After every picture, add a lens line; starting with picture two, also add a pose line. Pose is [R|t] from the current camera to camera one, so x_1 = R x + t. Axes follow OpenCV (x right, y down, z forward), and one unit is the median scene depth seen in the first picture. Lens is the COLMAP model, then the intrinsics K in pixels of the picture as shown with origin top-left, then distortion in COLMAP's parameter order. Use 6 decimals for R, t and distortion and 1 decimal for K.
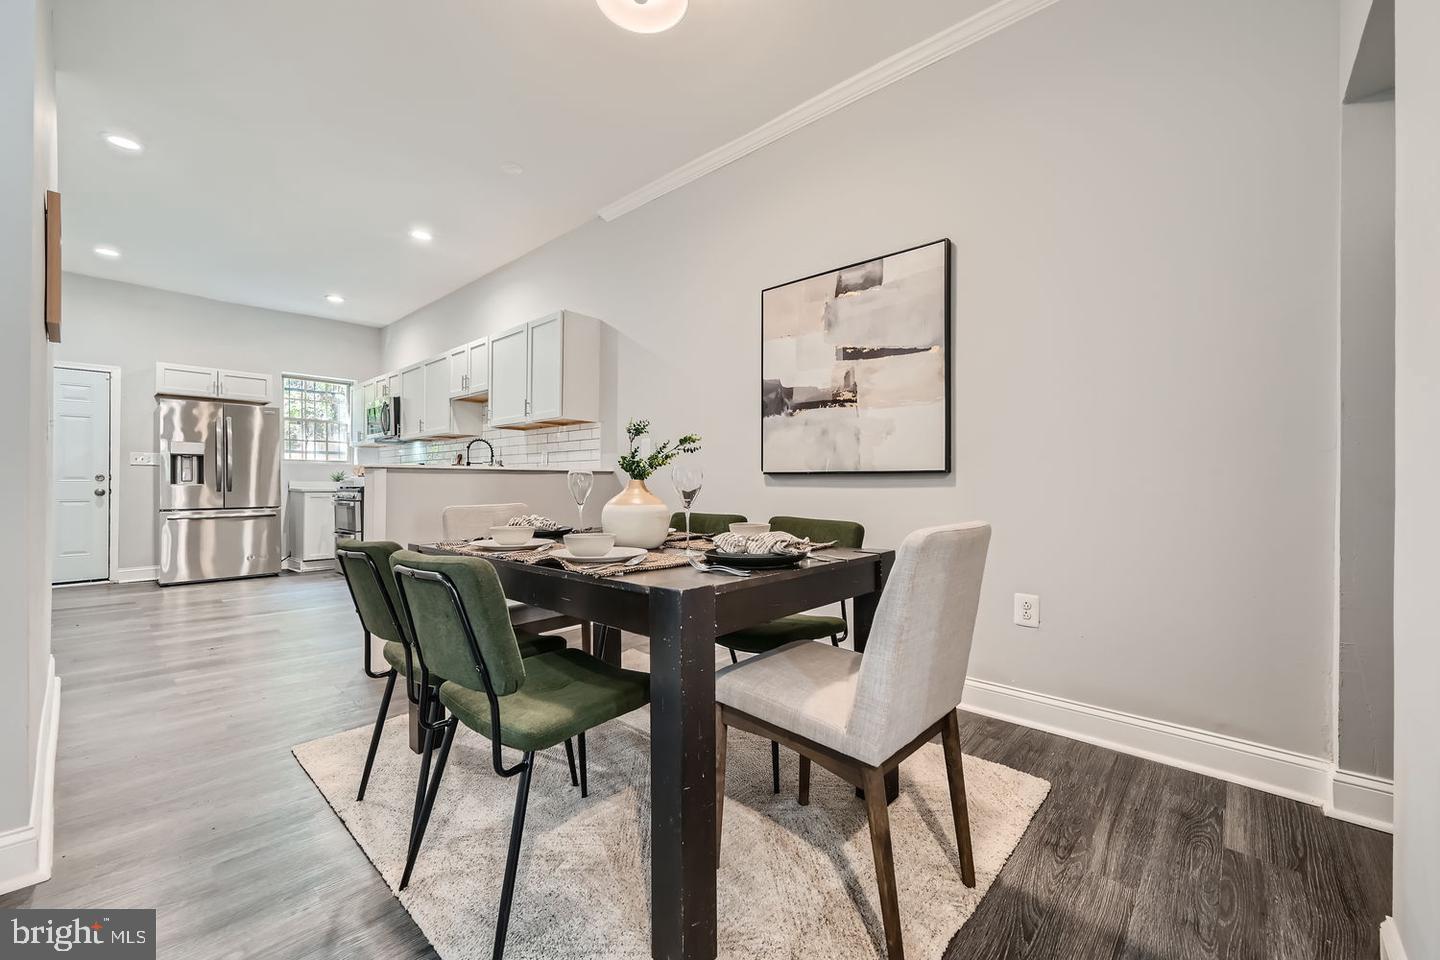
lens RADIAL K [[572.8, 0, 720.2], [0, 572.8, 482.0], [0, 0, 1]] dist [0.002221, -0.000412]
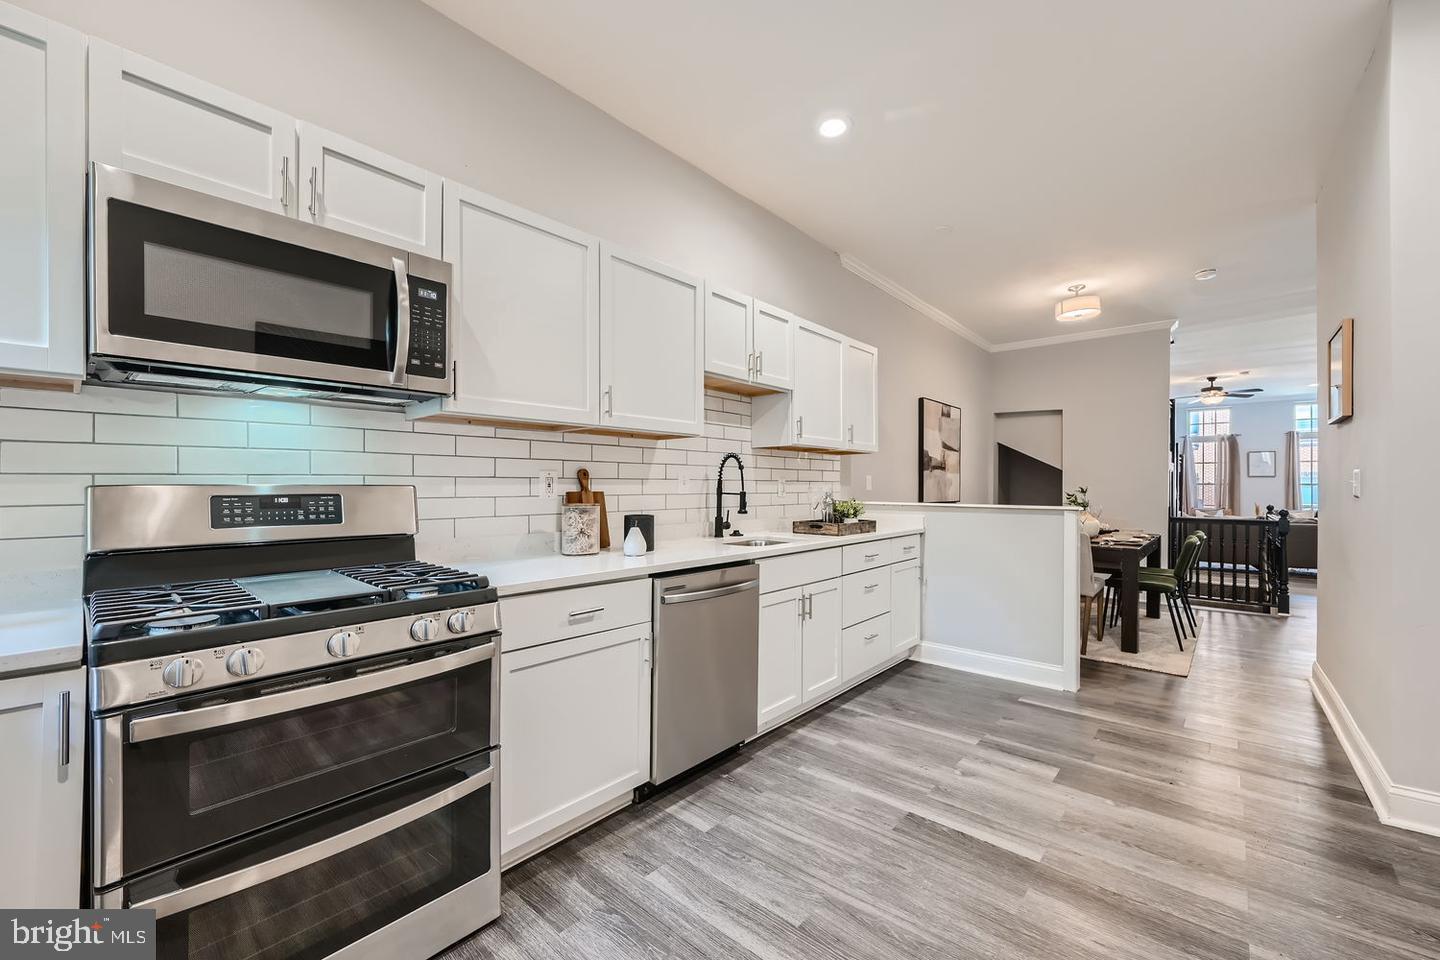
lens RADIAL K [[572.8, 0, 719.2], [0, 572.8, 486.8], [0, 0, 1]] dist [0.002221, -0.000412]
pose [[-0.013961, -0.007210, 0.999877, -0.954304], [-0.008241, 0.999941, 0.007096, -0.041259], [-0.999869, -0.008141, -0.014019, 0.948211]]
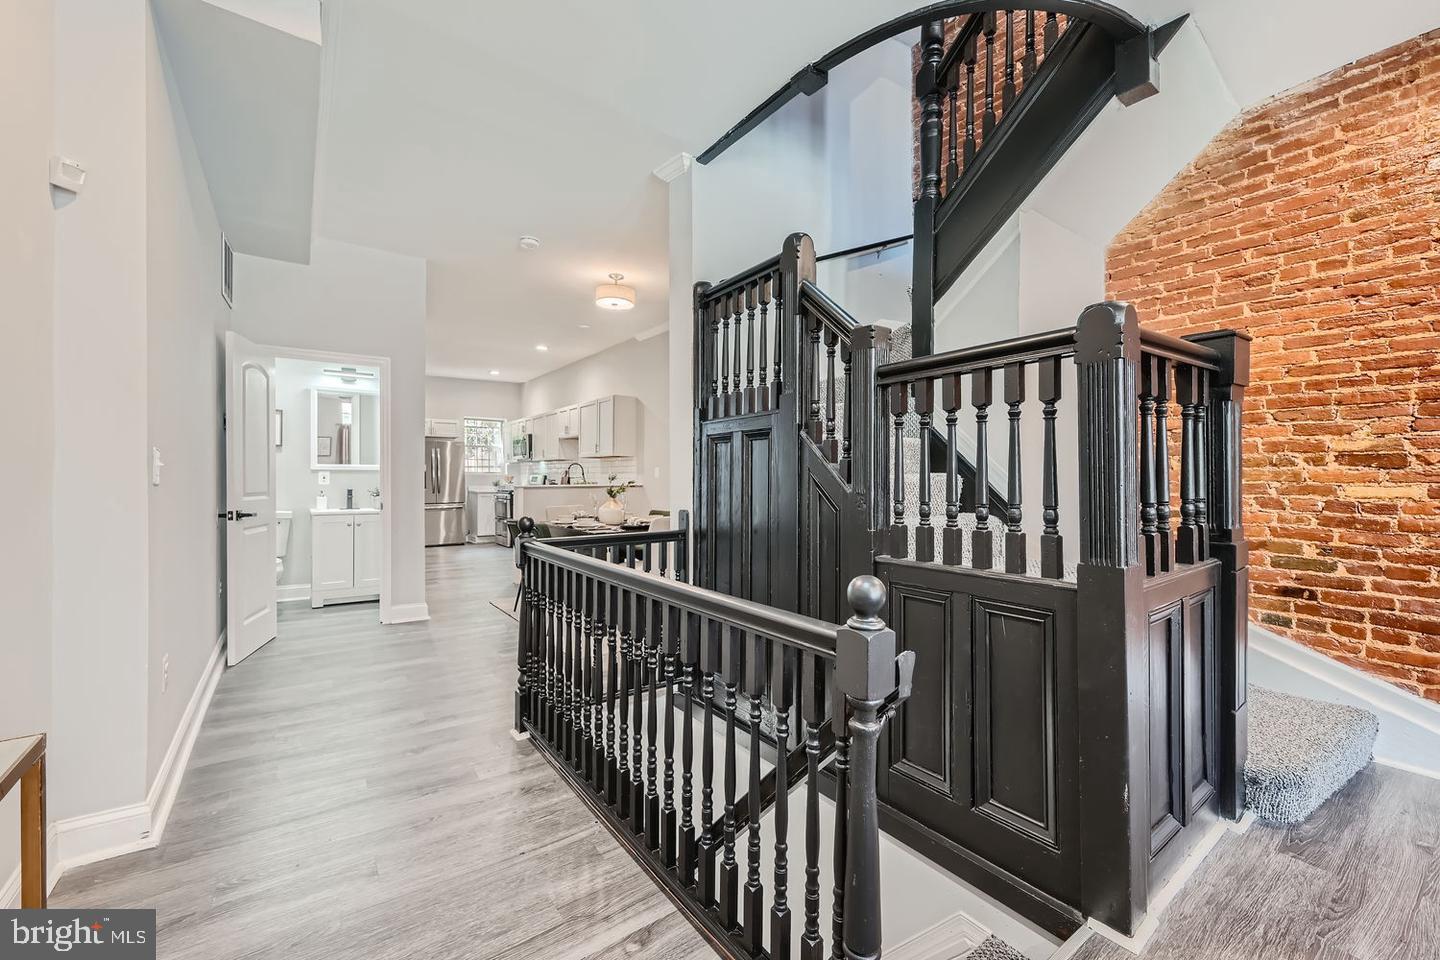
lens RADIAL K [[572.8, 0, 715.1], [0, 572.8, 472.1], [0, 0, 1]] dist [0.002221, -0.000412]
pose [[0.978254, -0.005881, -0.207325, 0.294761], [0.005099, 0.999978, -0.004309, -0.037208], [0.207346, 0.003159, 0.978263, -0.495157]]
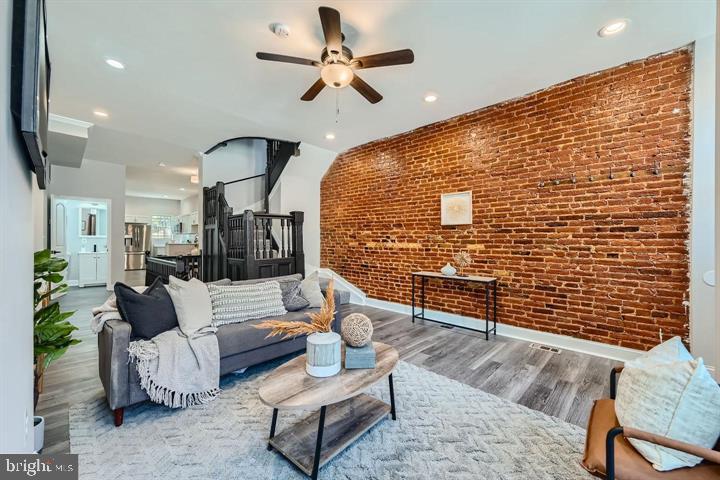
lens RADIAL K [[286.4, 0, 357.5], [0, 286.4, 238.8], [0, 0, 1]] dist [0.002221, -0.000412]
pose [[0.999396, -0.003030, -0.034610, 0.752651], [0.002976, 0.999994, -0.001622, -0.036909], [0.034614, 0.001518, 0.999400, -0.963438]]
